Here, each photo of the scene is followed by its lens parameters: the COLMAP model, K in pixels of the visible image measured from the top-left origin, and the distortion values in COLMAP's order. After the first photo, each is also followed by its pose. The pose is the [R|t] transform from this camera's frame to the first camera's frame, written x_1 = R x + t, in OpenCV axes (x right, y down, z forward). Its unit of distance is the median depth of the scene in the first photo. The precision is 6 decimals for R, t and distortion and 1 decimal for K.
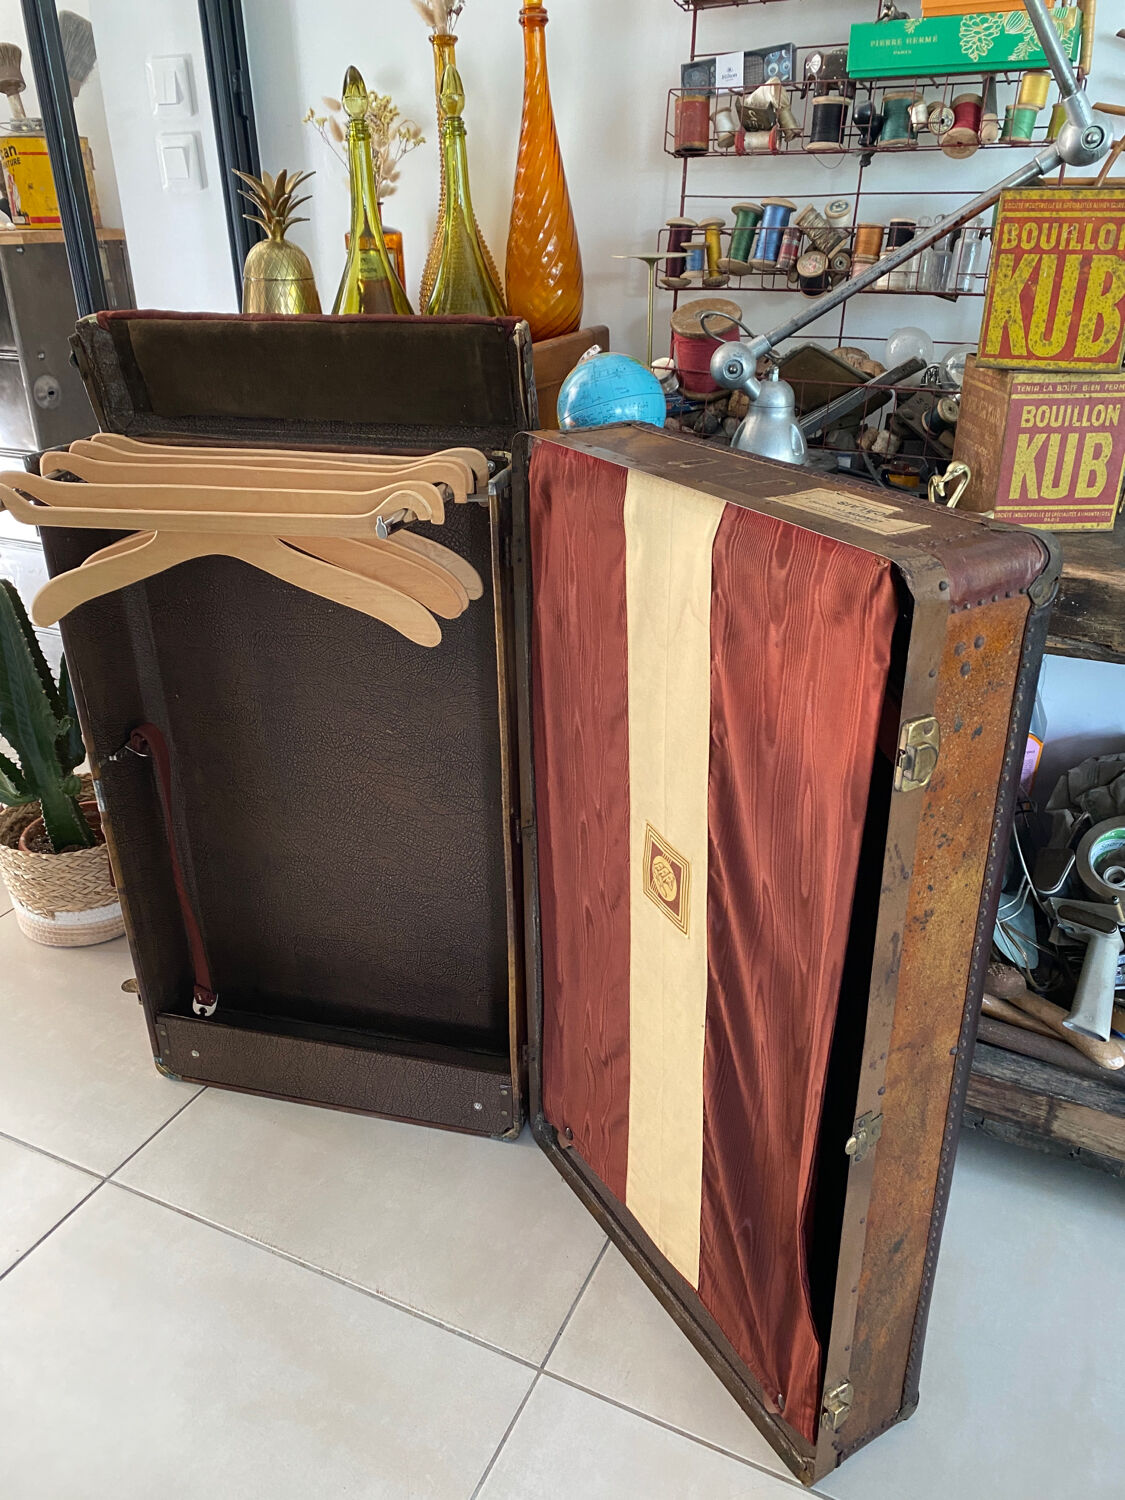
lens RADIAL K [[1152.7, 0, 562.1], [0, 1152.7, 743.5], [0, 0, 1]] dist [-0.000440, 0.004953]
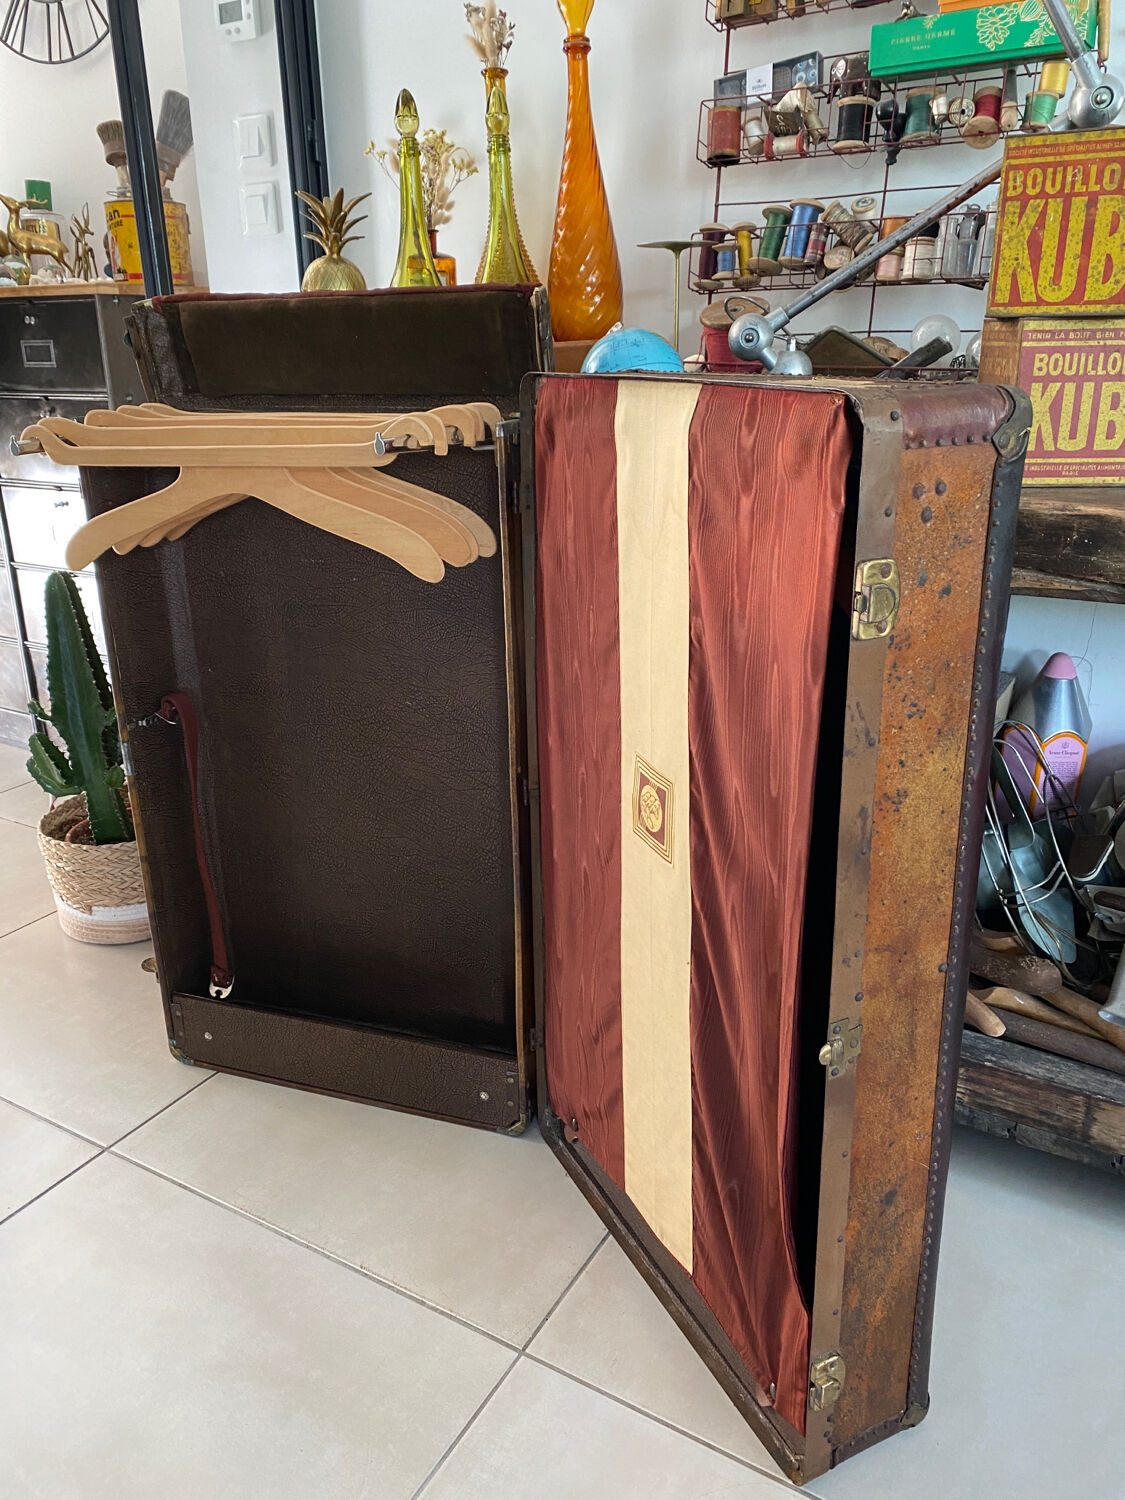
lens RADIAL K [[1154.5, 0, 559.5], [0, 1154.5, 743.8], [0, 0, 1]] dist [0.002007, -0.000603]
pose [[0.996089, 0.024588, -0.084867, 0.071471], [-0.033591, 0.993763, -0.106334, 0.134739], [0.081723, 0.108769, 0.990702, 0.015541]]
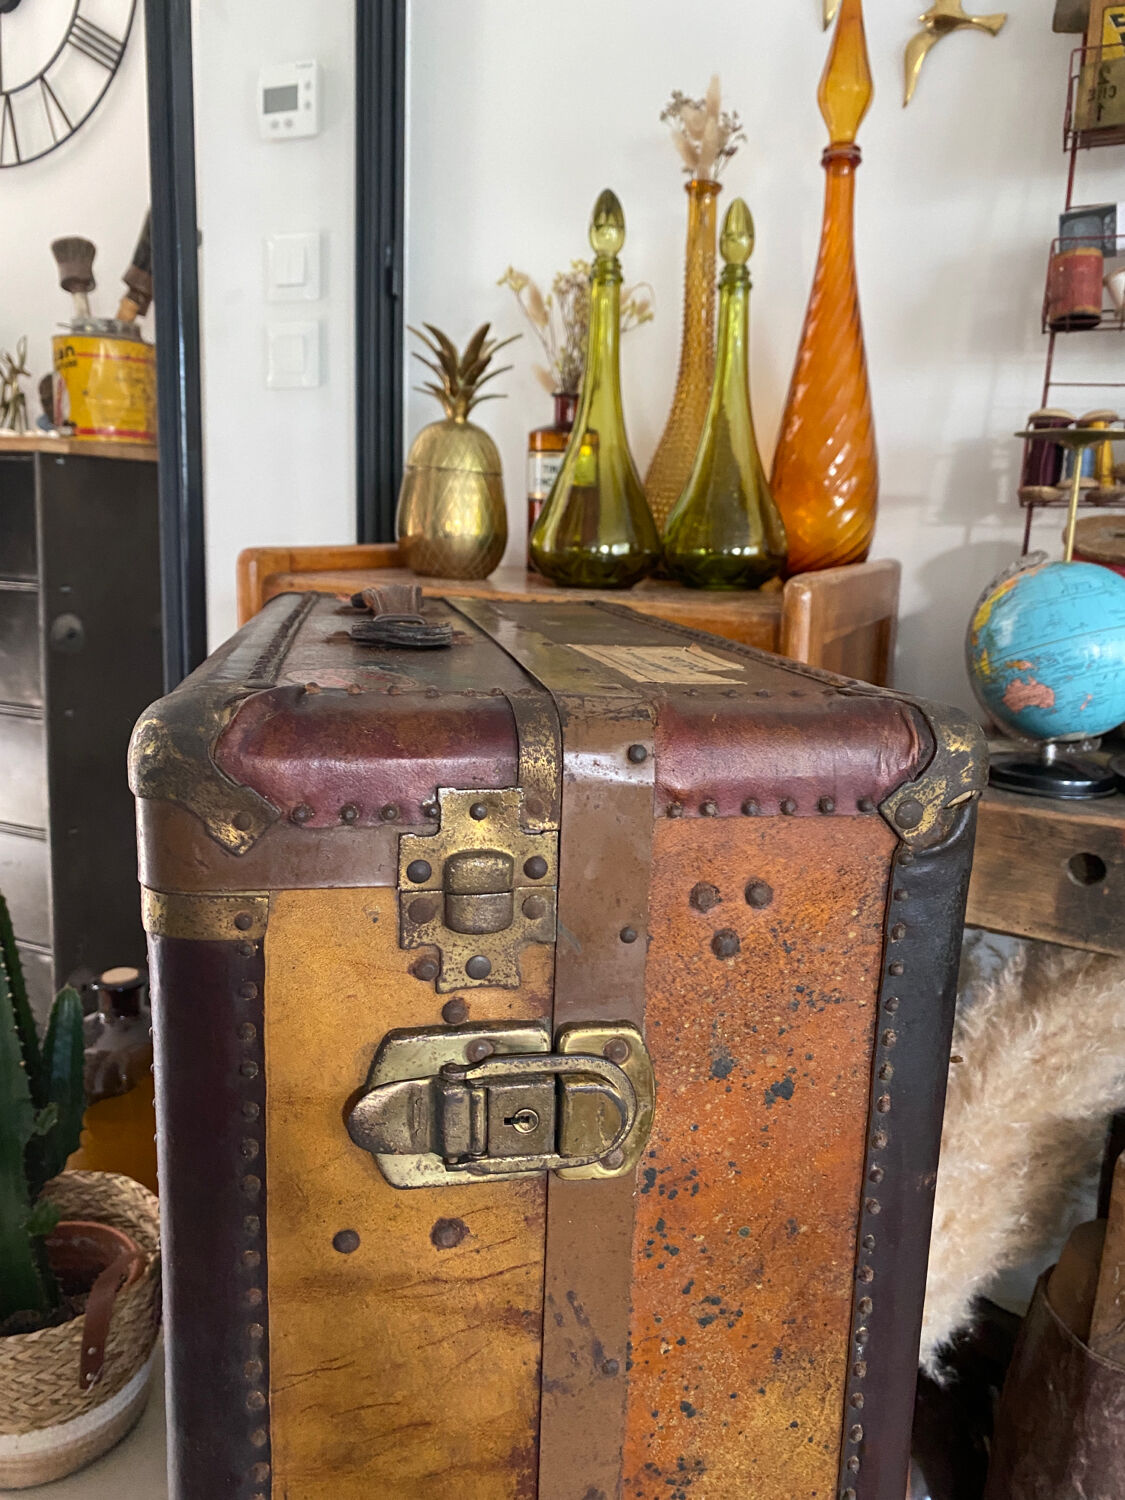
lens RADIAL K [[1156.2, 0, 563.5], [0, 1156.2, 730.4], [0, 0, 1]] dist [0.002181, -0.004739]
pose [[0.998327, 0.040004, 0.041738, -0.241430], [-0.027503, 0.963646, -0.265762, -0.076424], [-0.050852, 0.264169, 0.963135, 0.424601]]
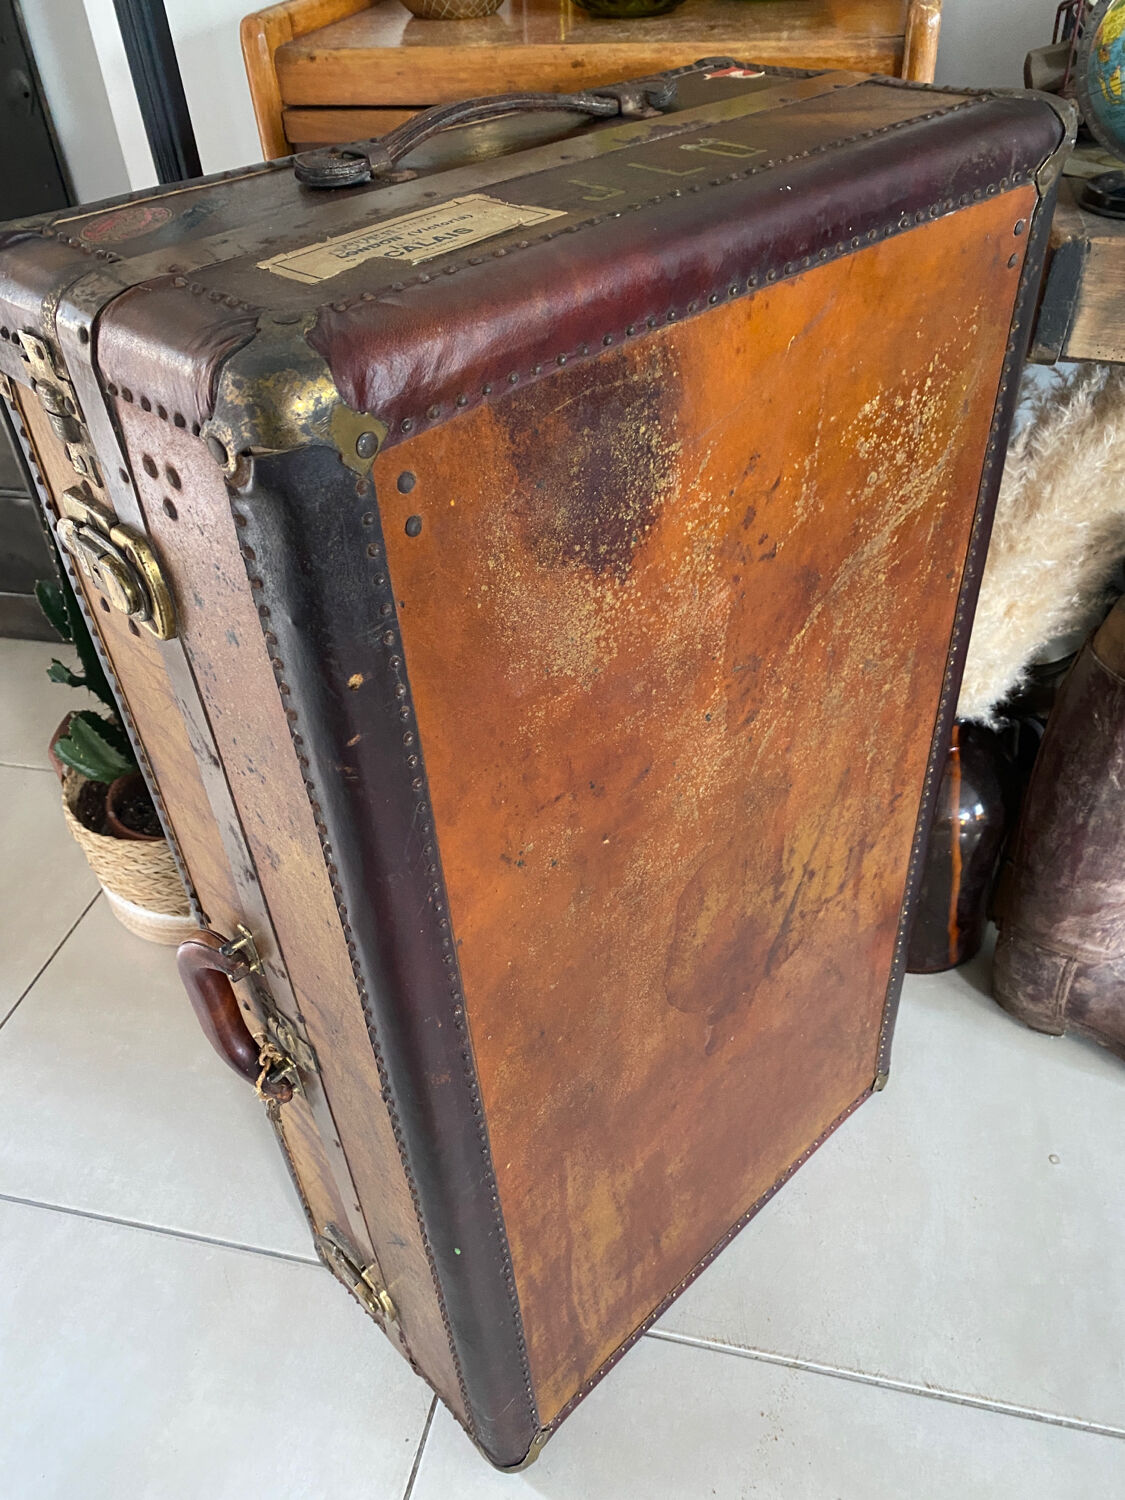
lens RADIAL K [[1151.4, 0, 565.2], [0, 1151.4, 743.8], [0, 0, 1]] dist [0.006290, -0.002821]
pose [[0.975547, -0.164419, 0.145856, -0.411713], [0.128053, 0.964533, 0.230821, -0.120625], [-0.178634, -0.206500, 0.962002, 0.395941]]
